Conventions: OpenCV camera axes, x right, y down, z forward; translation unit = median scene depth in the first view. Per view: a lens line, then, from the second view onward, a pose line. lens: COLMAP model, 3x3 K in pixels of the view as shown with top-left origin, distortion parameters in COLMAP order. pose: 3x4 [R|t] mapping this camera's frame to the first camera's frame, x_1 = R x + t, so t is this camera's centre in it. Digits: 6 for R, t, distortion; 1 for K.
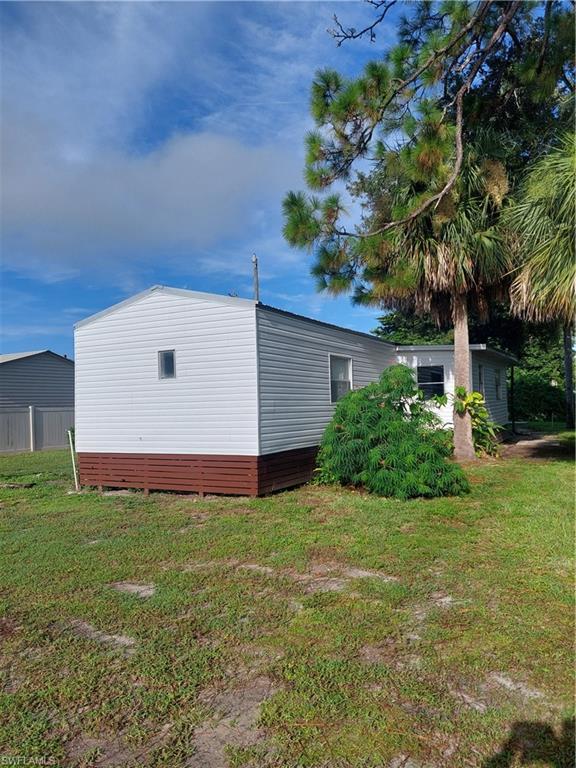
lens RADIAL K [[571.3, 0, 315.2], [0, 571.3, 384.9], [0, 0, 1]] dist [0.011267, -0.025136]
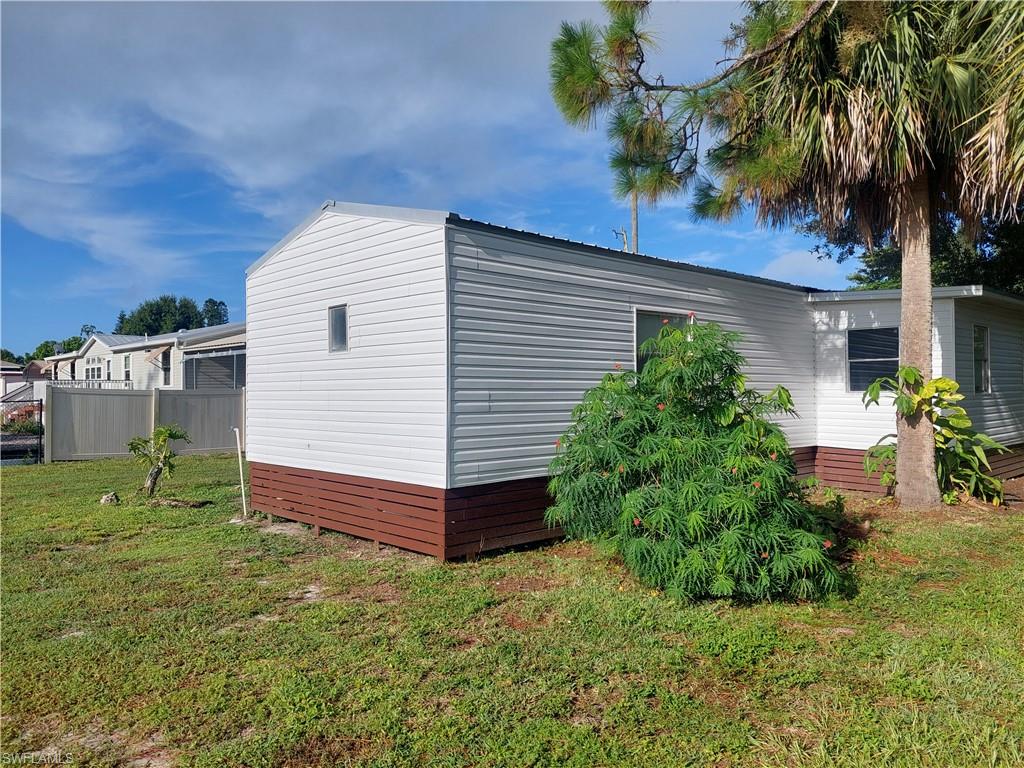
lens RADIAL K [[761.8, 0, 514.9], [0, 761.8, 382.7], [0, 0, 1]] dist [0.011267, -0.025136]
pose [[0.939518, 0.014246, -0.342202, 0.184073], [-0.003645, 0.999494, 0.031602, -0.003861], [0.342479, -0.028444, 0.939095, 0.269097]]
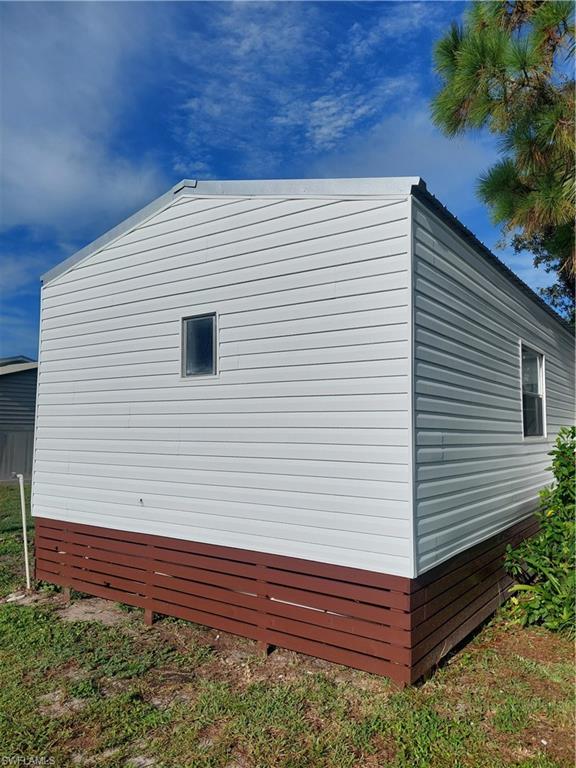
lens RADIAL K [[571.3, 0, 301.6], [0, 571.3, 388.8], [0, 0, 1]] dist [0.011267, -0.025136]
pose [[0.990449, 0.023061, -0.135938, -0.103959], [-0.028152, 0.998968, -0.035644, 0.012082], [0.134976, 0.039131, 0.990076, 0.509270]]
